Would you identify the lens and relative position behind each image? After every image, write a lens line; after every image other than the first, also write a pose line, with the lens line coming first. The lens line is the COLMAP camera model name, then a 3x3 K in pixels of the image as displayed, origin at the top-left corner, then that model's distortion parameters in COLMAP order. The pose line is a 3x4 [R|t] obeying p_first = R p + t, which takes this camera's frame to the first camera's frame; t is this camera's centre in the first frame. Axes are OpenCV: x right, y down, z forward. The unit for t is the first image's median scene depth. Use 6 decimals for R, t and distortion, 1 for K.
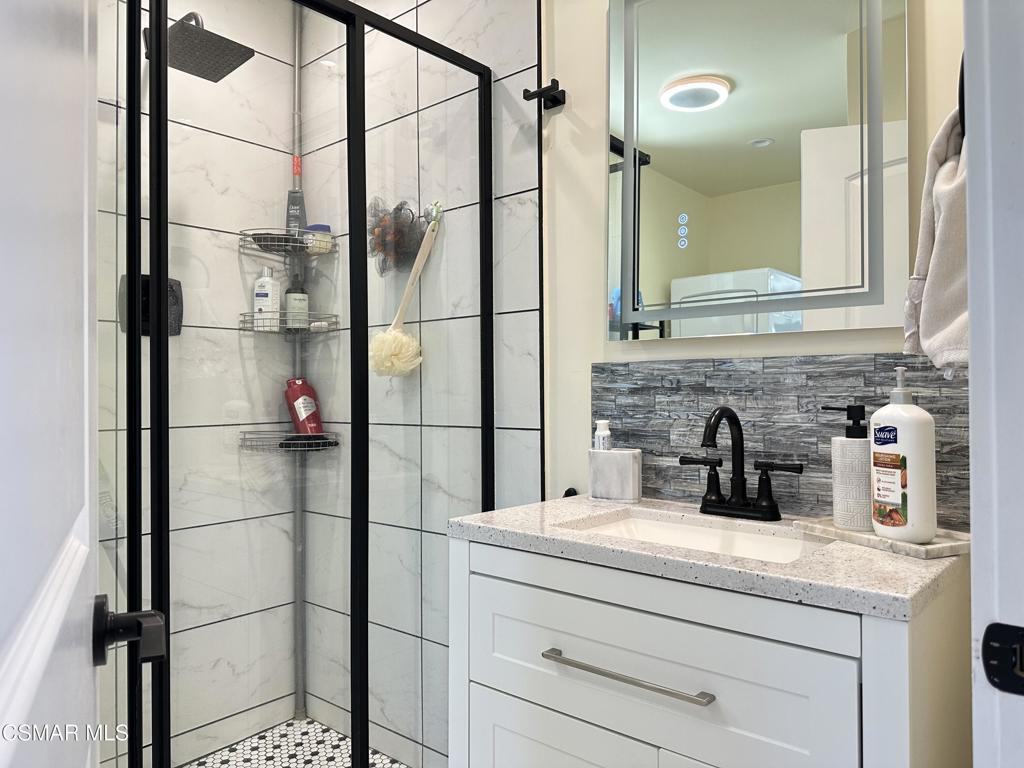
lens RADIAL K [[718.9, 0, 507.6], [0, 718.9, 384.2], [0, 0, 1]] dist [0.097041, -0.138672]
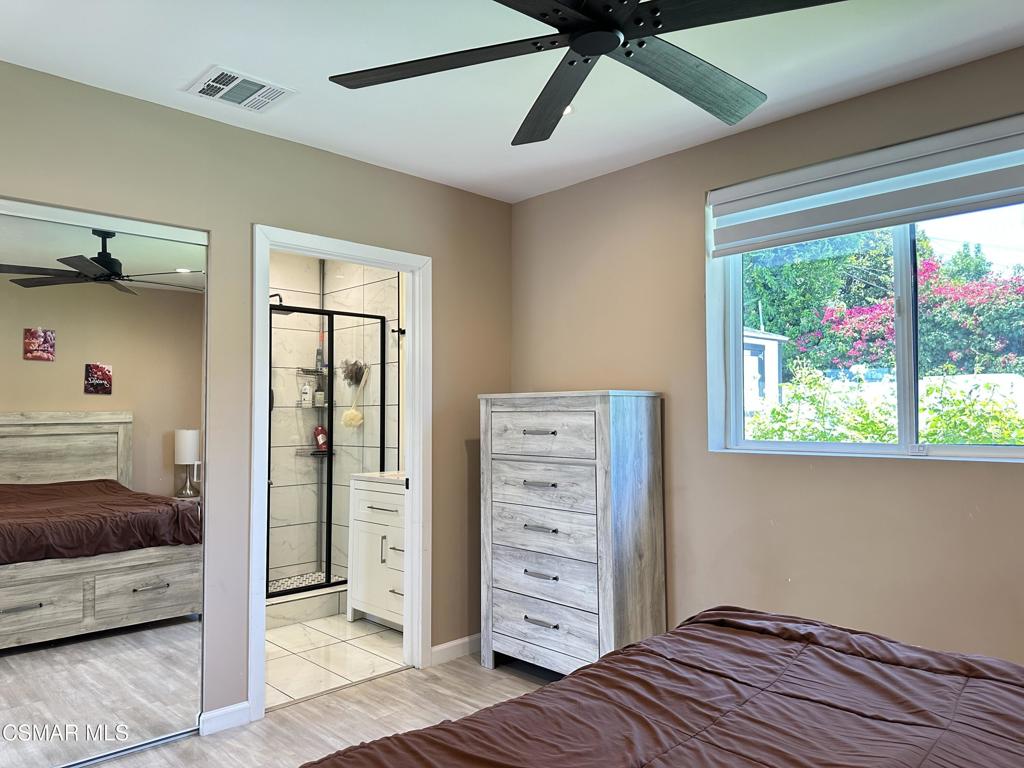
lens RADIAL K [[718.9, 0, 507.6], [0, 718.9, 384.2], [0, 0, 1]] dist [0.097041, -0.138672]
pose [[0.995975, -0.003247, -0.089575, 0.570244], [-0.000551, 0.999103, -0.042349, -0.049814], [0.089632, 0.042228, 0.995079, -1.393683]]
